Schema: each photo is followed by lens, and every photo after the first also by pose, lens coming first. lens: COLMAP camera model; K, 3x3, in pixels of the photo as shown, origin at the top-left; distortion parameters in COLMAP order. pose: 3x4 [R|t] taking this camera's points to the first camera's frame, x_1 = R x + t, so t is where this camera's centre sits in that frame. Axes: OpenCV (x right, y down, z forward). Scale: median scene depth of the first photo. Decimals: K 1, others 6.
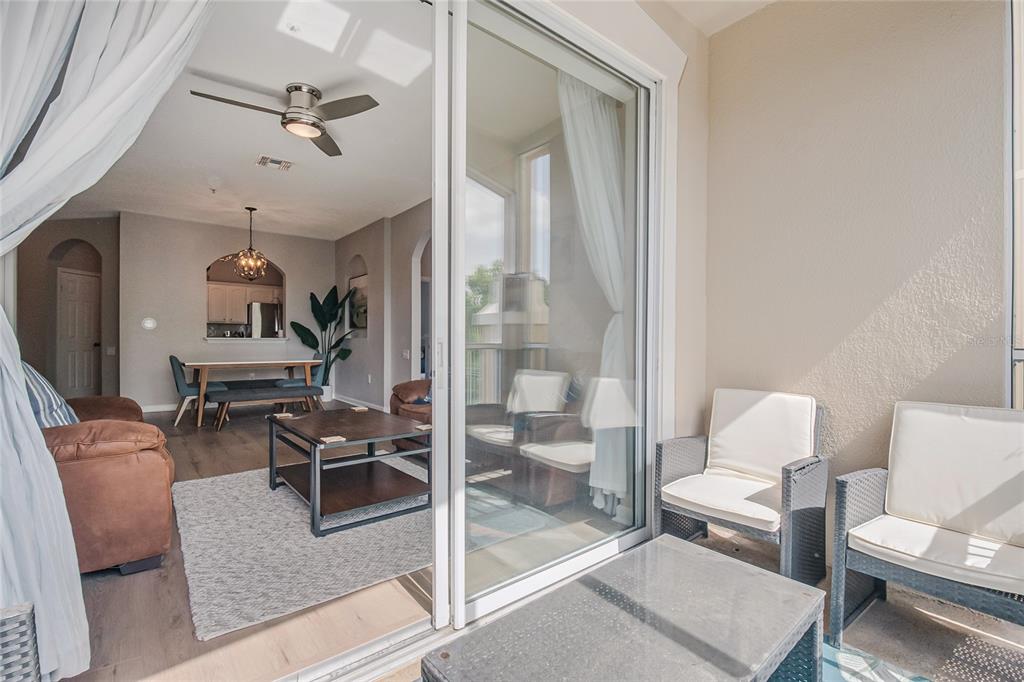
lens RADIAL K [[455.6, 0, 514.6], [0, 455.6, 347.5], [0, 0, 1]] dist [-0.000739, -0.000622]
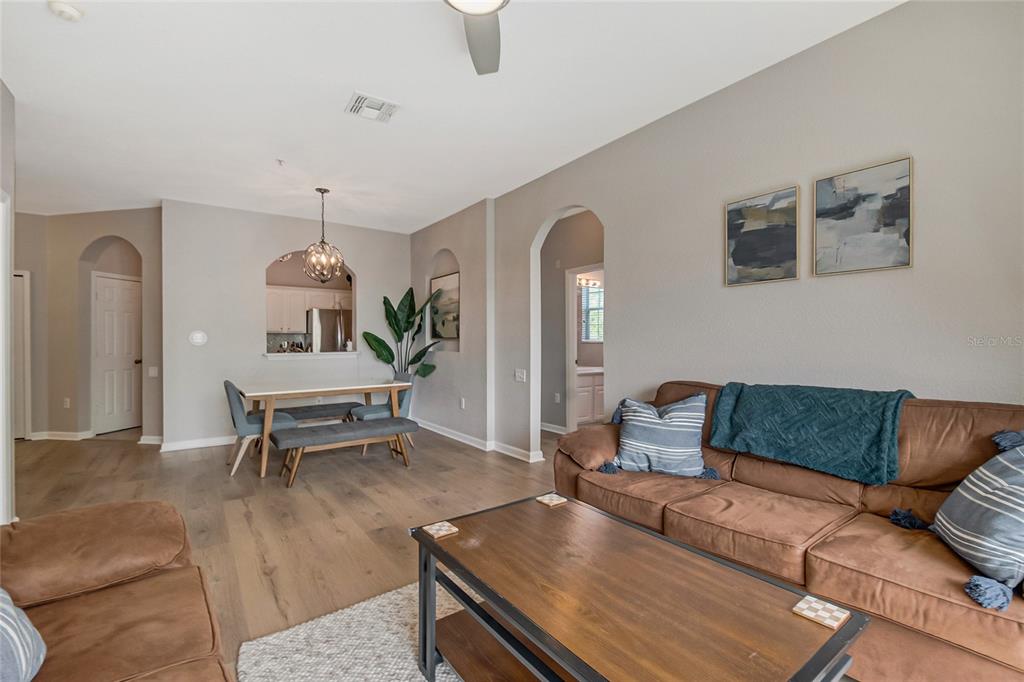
lens RADIAL K [[449.6, 0, 516.6], [0, 449.6, 345.6], [0, 0, 1]] dist [0.033576, -0.021260]
pose [[0.997917, -0.009031, -0.063875, -0.165664], [0.008891, 0.999957, -0.002472, -0.028139], [0.063895, 0.001899, 0.997955, 0.204989]]
